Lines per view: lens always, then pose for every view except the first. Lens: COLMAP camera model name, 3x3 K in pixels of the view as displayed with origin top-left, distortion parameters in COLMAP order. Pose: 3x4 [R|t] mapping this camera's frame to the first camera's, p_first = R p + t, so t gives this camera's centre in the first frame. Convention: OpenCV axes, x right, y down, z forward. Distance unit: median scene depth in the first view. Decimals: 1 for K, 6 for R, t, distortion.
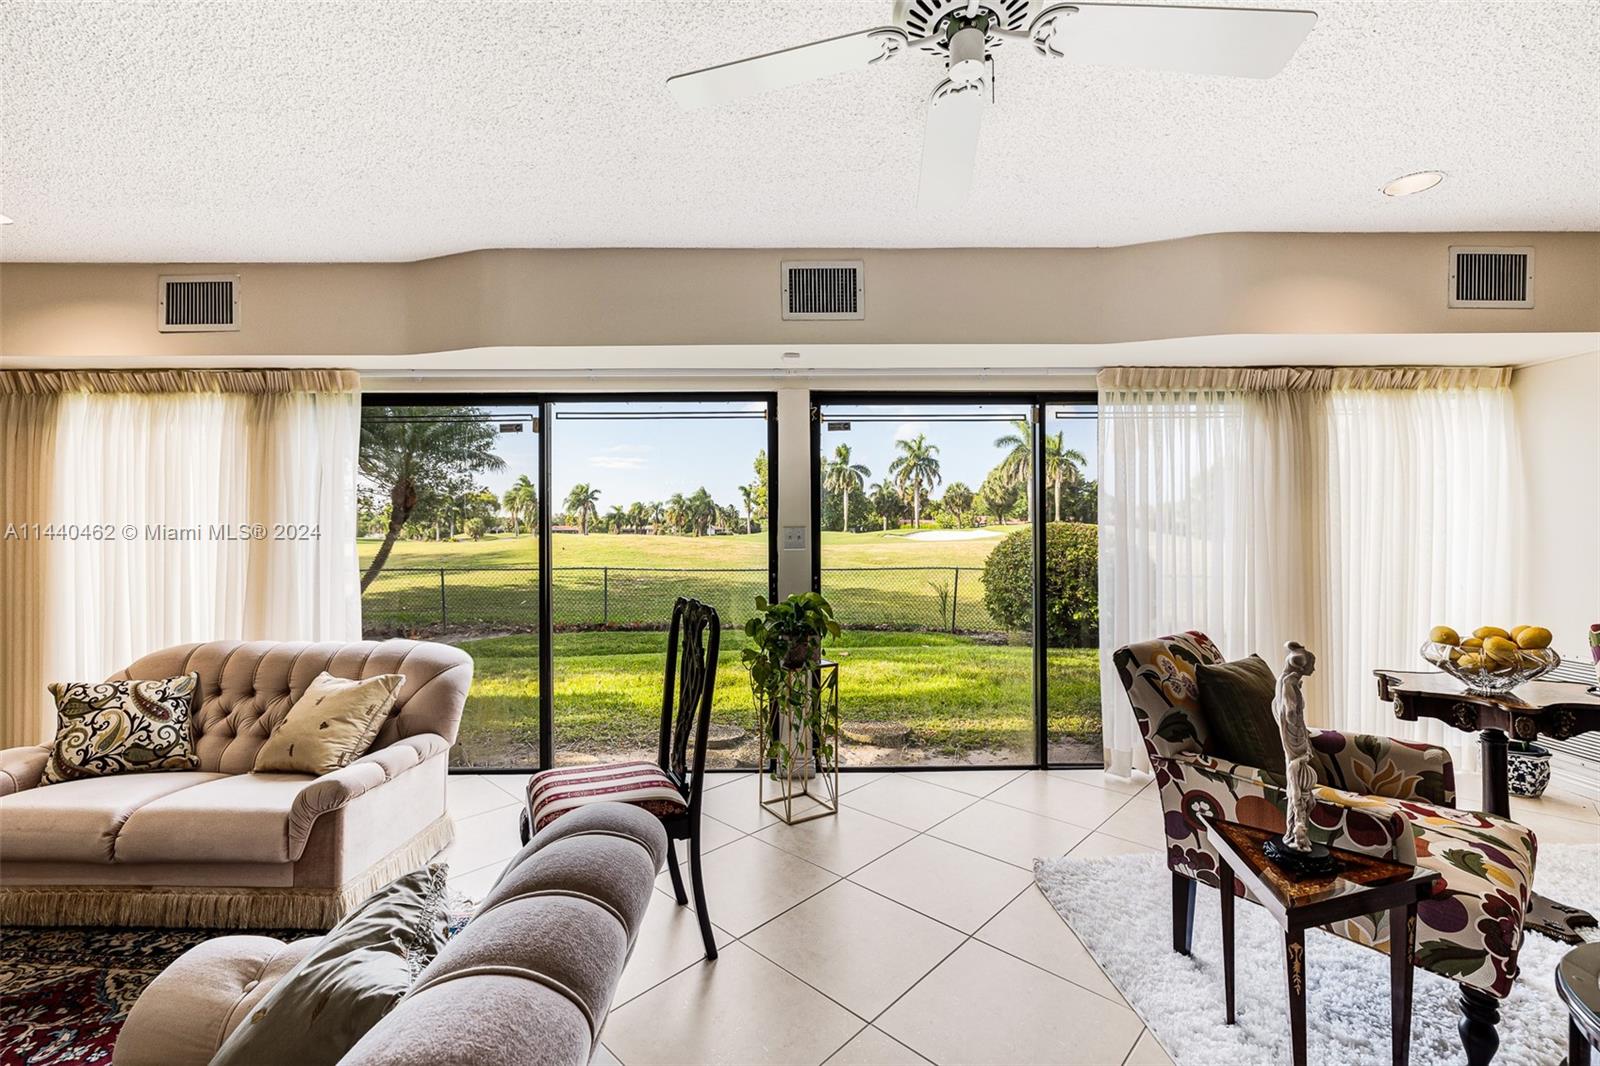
lens RADIAL K [[673.5, 0, 790.3], [0, 673.5, 533.7], [0, 0, 1]] dist [-0.000351, -0.000258]
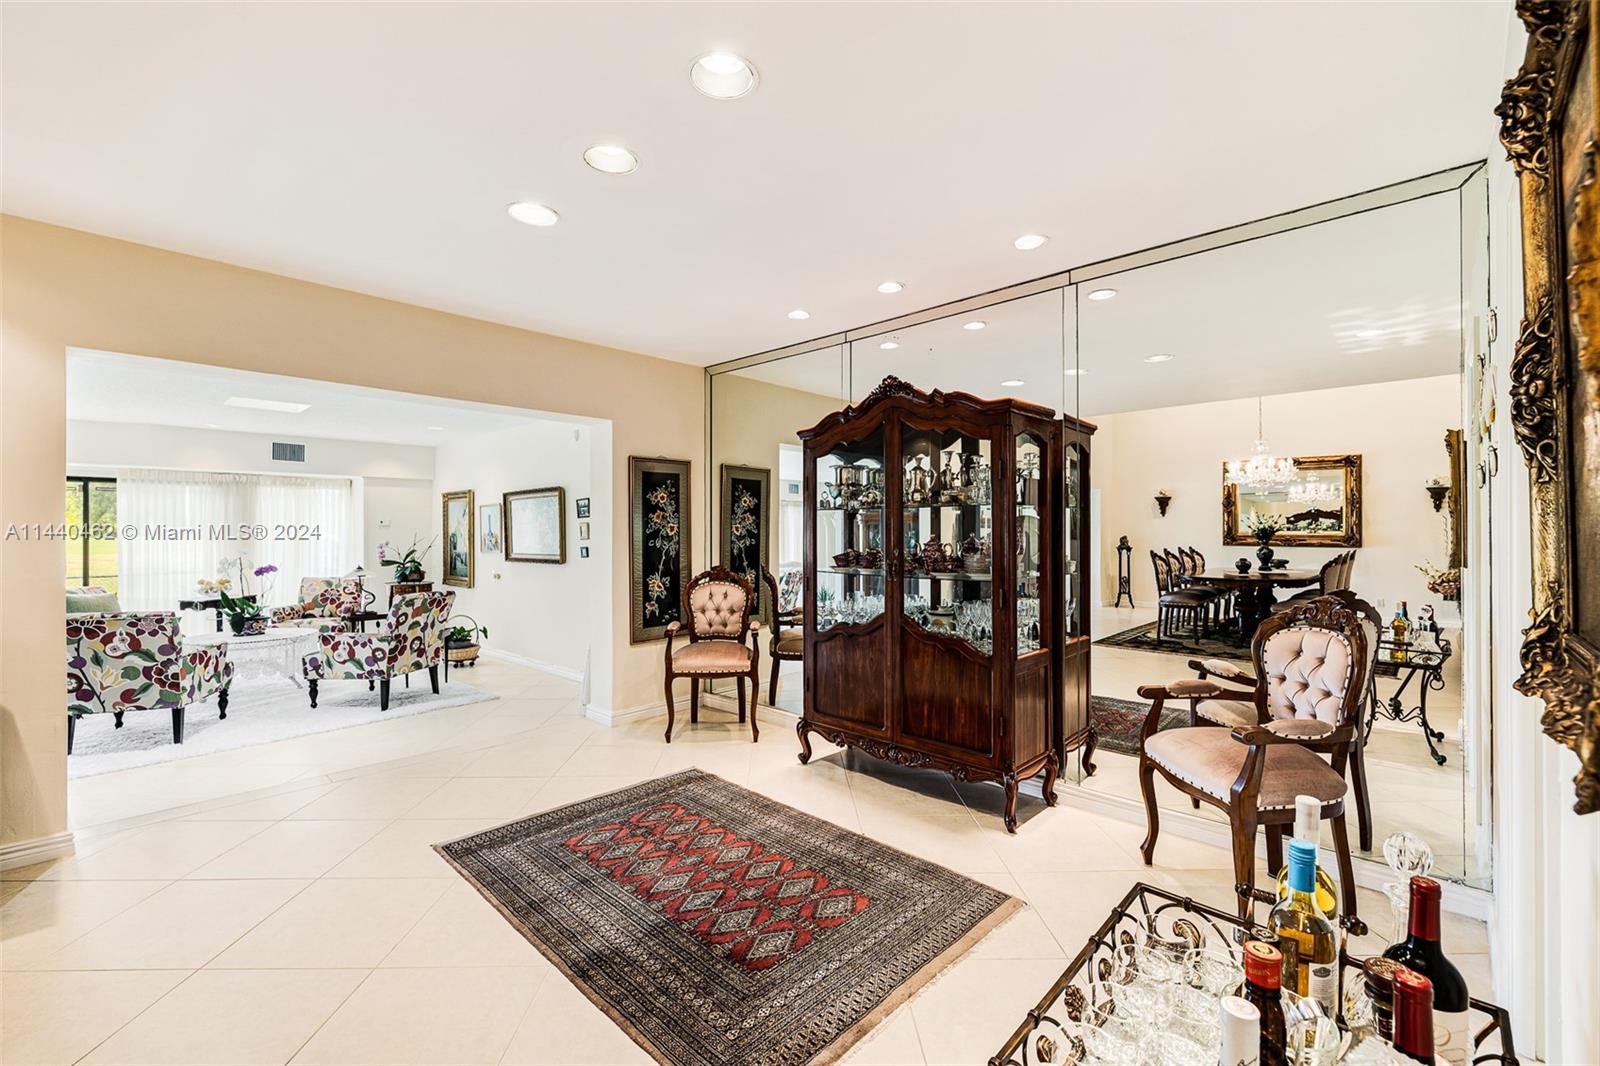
lens RADIAL K [[671.3, 0, 788.2], [0, 671.3, 528.1], [0, 0, 1]] dist [-0.000131, 0.000205]
pose [[0.703428, 0.009646, 0.710701, 0.417293], [0.000684, 0.999898, -0.014248, -0.027563], [-0.710766, 0.010508, 0.703350, -1.835050]]
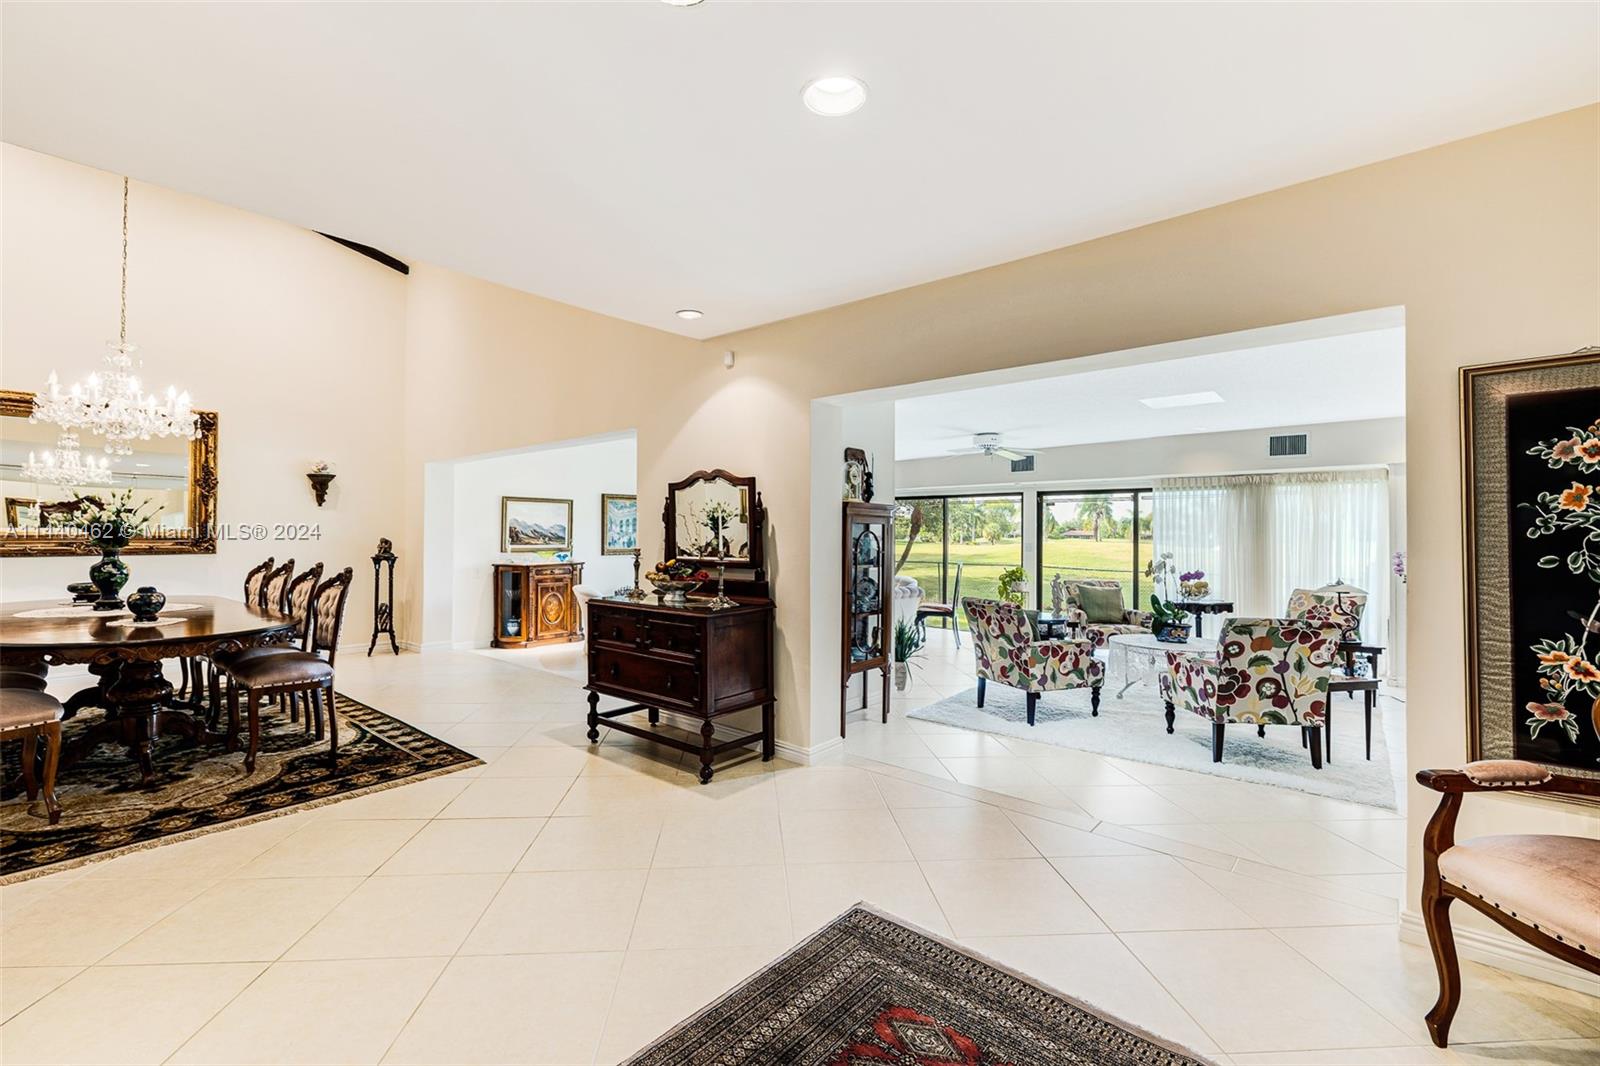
lens RADIAL K [[687.4, 0, 792.7], [0, 687.4, 526.9], [0, 0, 1]] dist [-0.000358, -0.000353]
pose [[0.747911, 0.003062, -0.663792, 1.054581], [-0.014074, 0.999838, -0.011245, -0.030796], [0.663650, 0.017753, 0.747833, -1.559031]]
